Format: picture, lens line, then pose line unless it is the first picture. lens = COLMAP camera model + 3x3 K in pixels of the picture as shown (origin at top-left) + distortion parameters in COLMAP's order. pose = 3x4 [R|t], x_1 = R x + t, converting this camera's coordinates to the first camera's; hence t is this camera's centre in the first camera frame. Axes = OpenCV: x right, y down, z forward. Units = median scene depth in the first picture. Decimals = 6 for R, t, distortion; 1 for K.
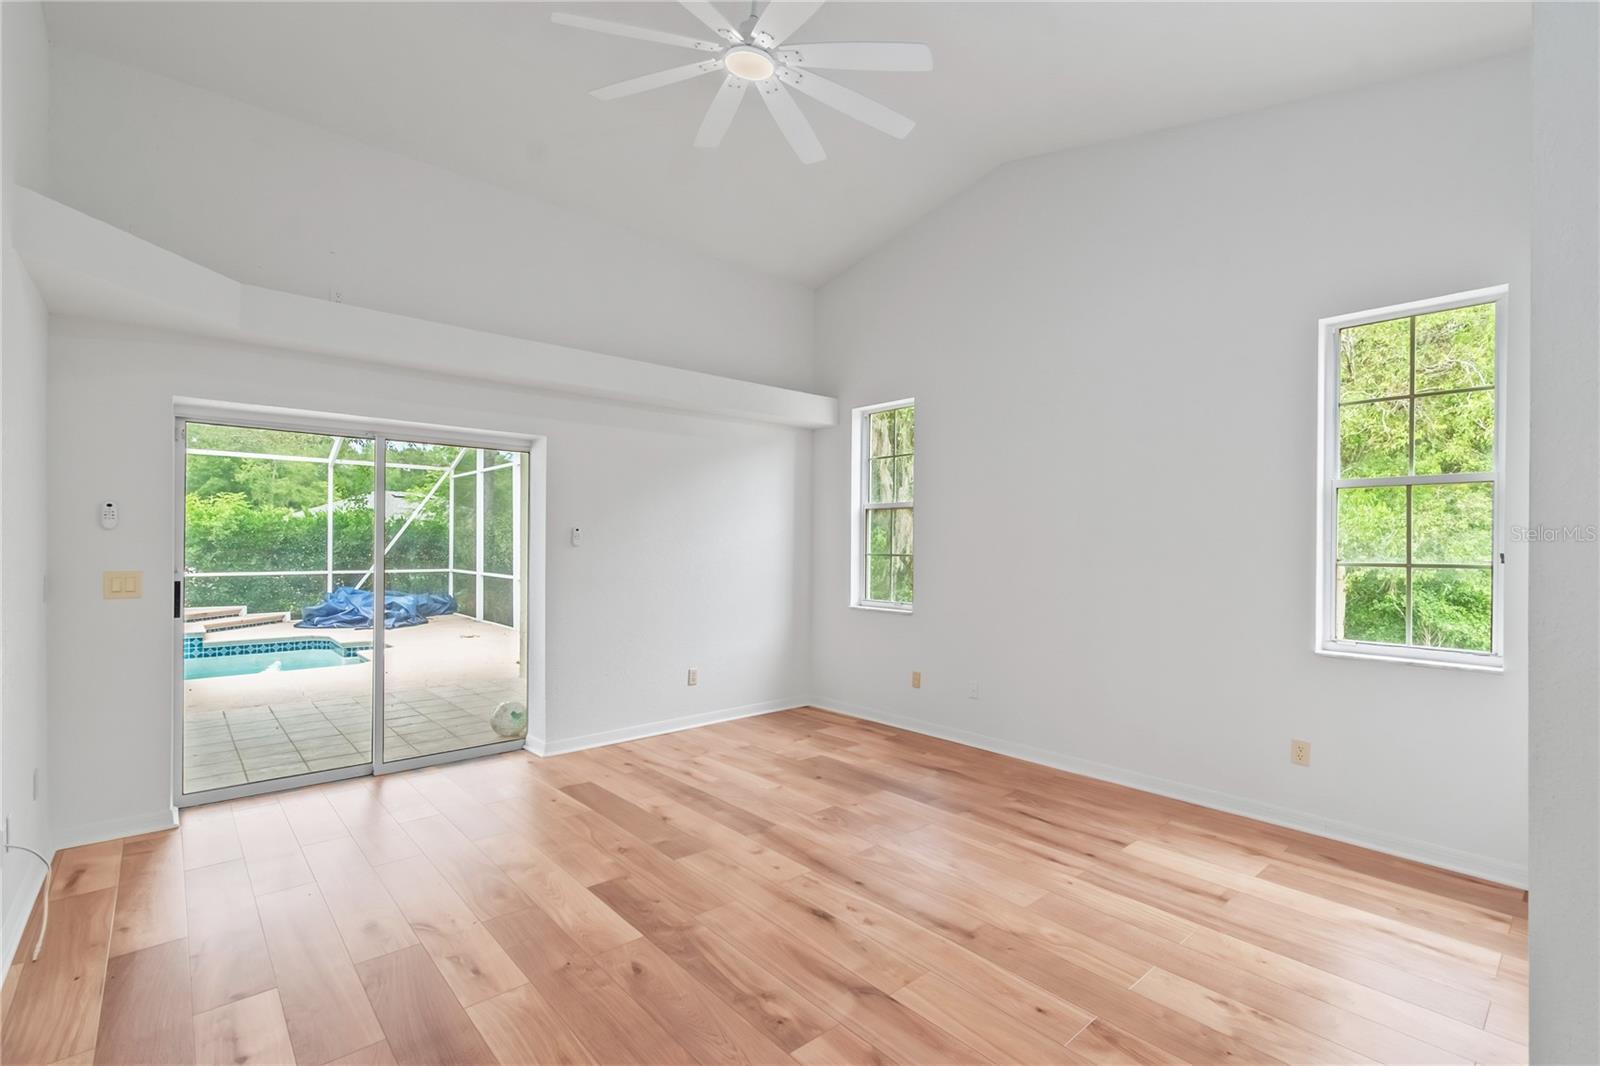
lens RADIAL K [[715.9, 0, 808.0], [0, 715.9, 532.5], [0, 0, 1]] dist [0.001070, 0.000439]
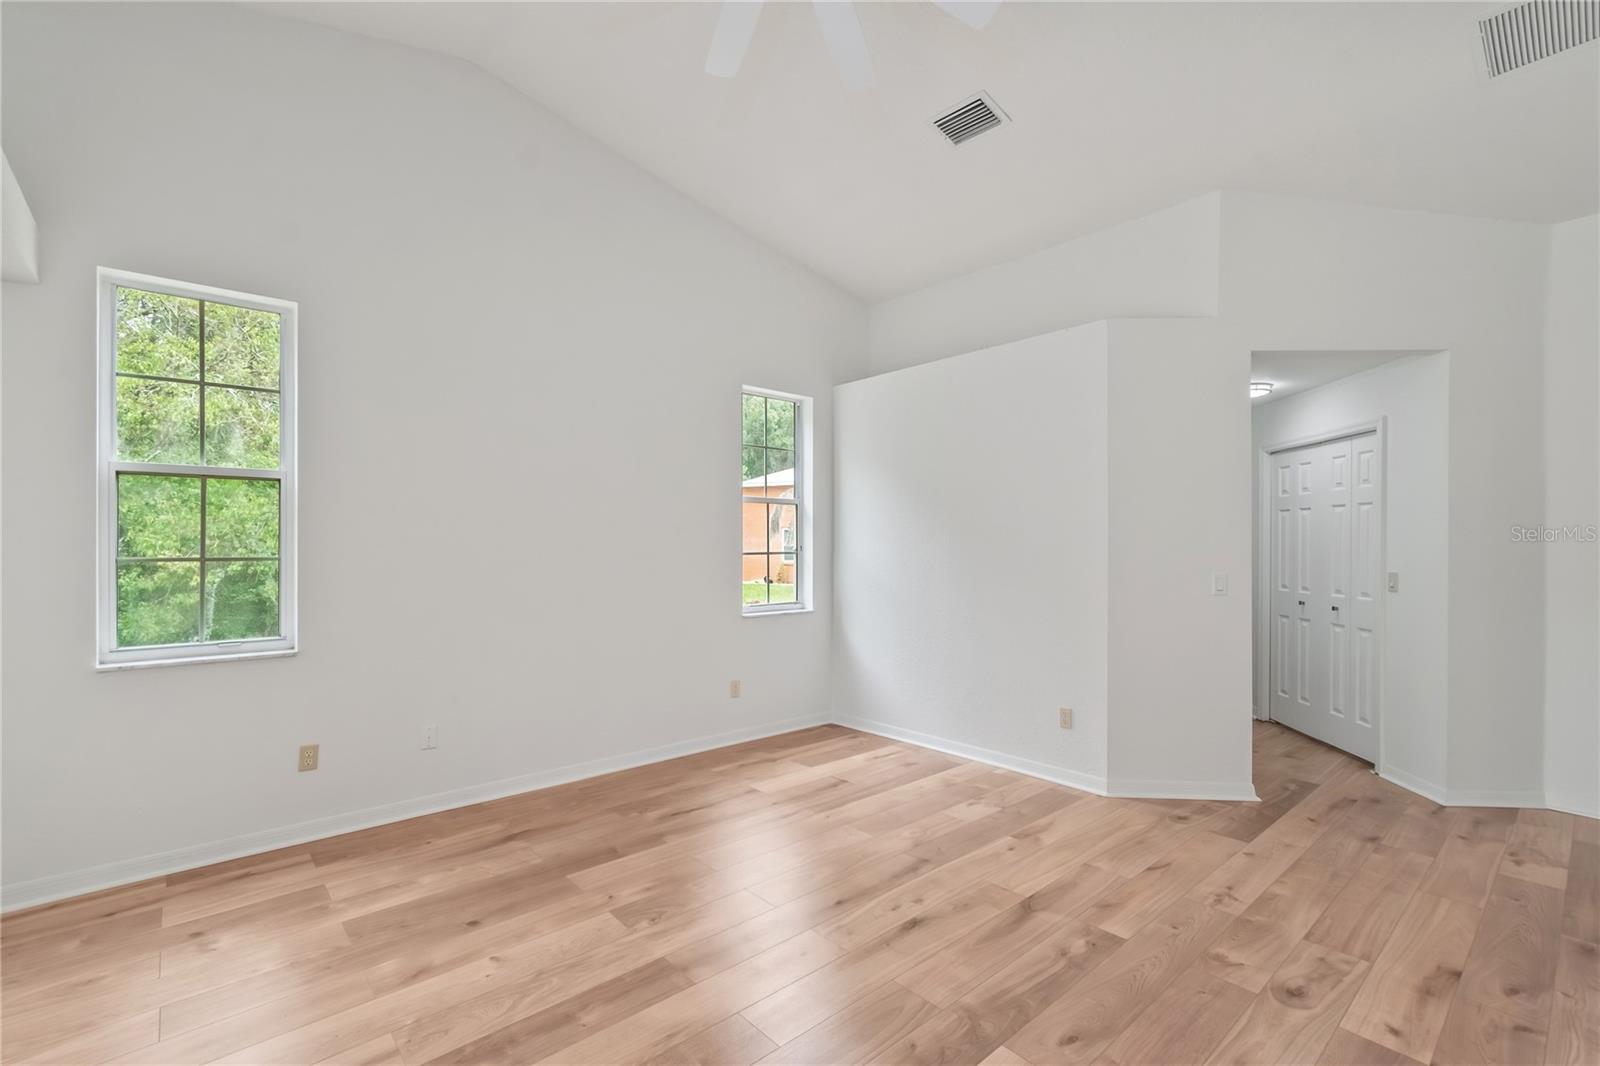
lens RADIAL K [[715.9, 0, 808.0], [0, 715.9, 532.5], [0, 0, 1]] dist [0.001070, 0.000439]
pose [[0.001908, 0.008359, 0.999963, -0.859594], [-0.018497, 0.999794, -0.008322, 0.013123], [-0.999827, -0.018481, 0.002062, 1.033680]]
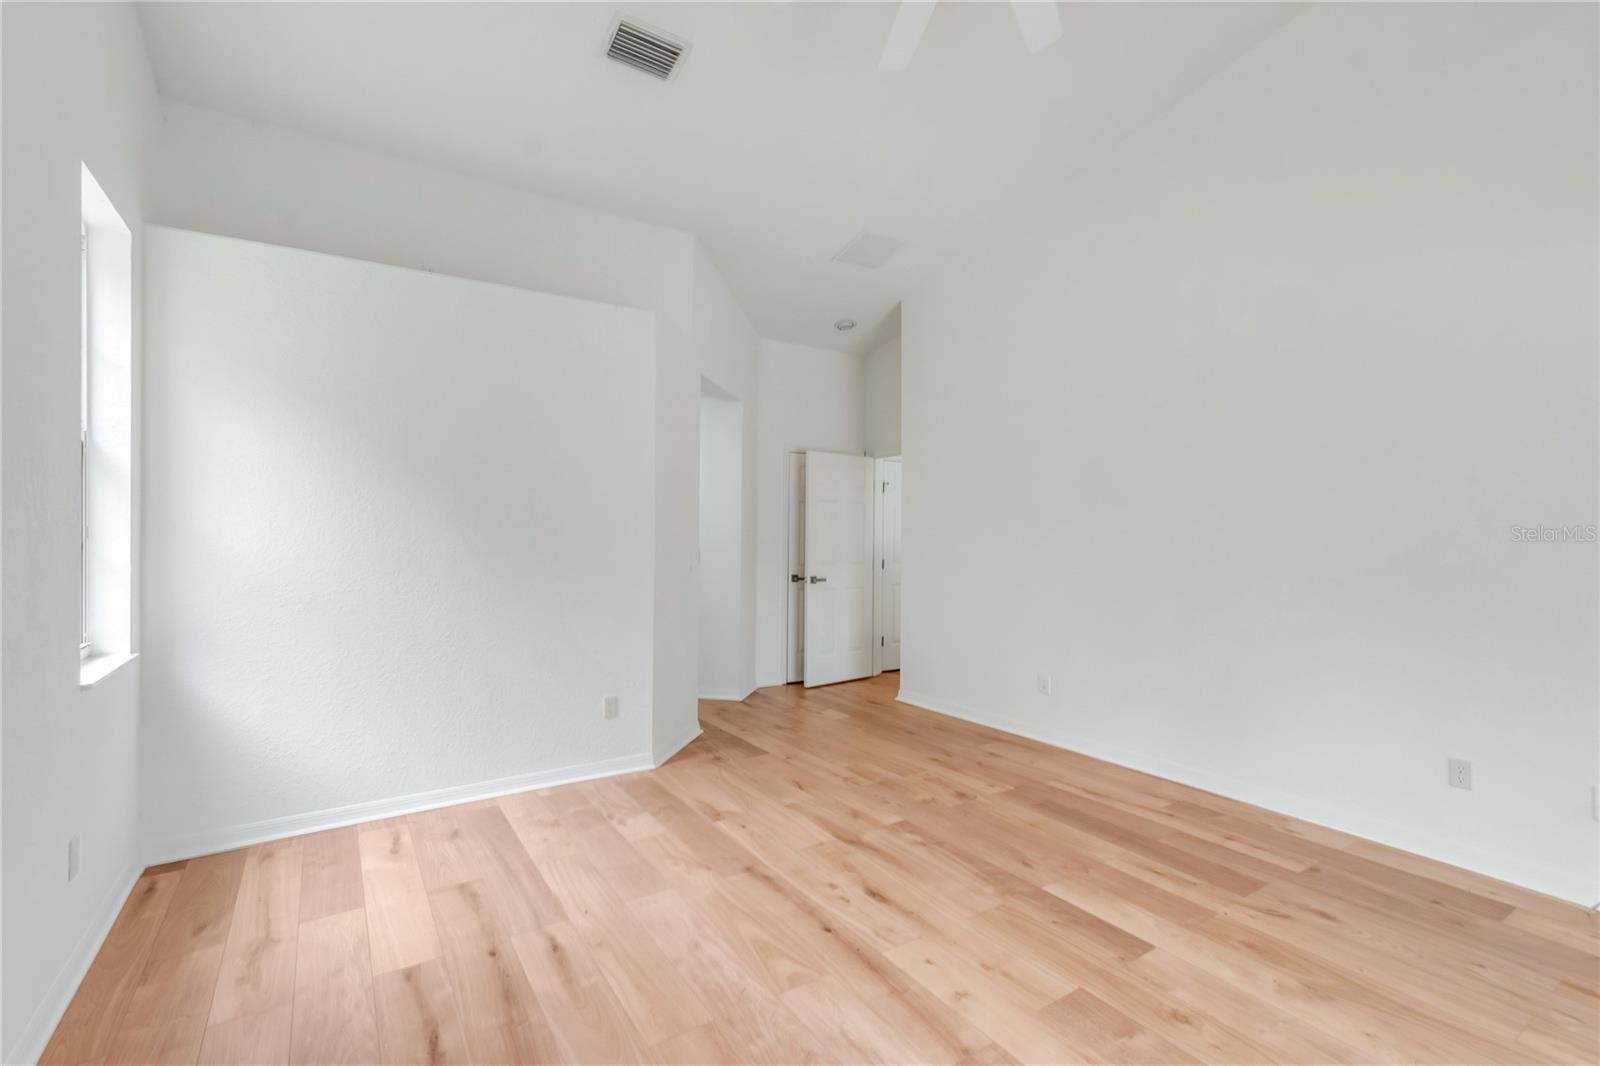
lens RADIAL K [[715.9, 0, 808.0], [0, 715.9, 532.5], [0, 0, 1]] dist [0.001070, 0.000439]
pose [[-0.989990, -0.018013, 0.139986, -0.015963], [-0.020082, 0.999709, -0.013379, 0.031852], [-0.139704, -0.016056, -0.990063, 1.823657]]
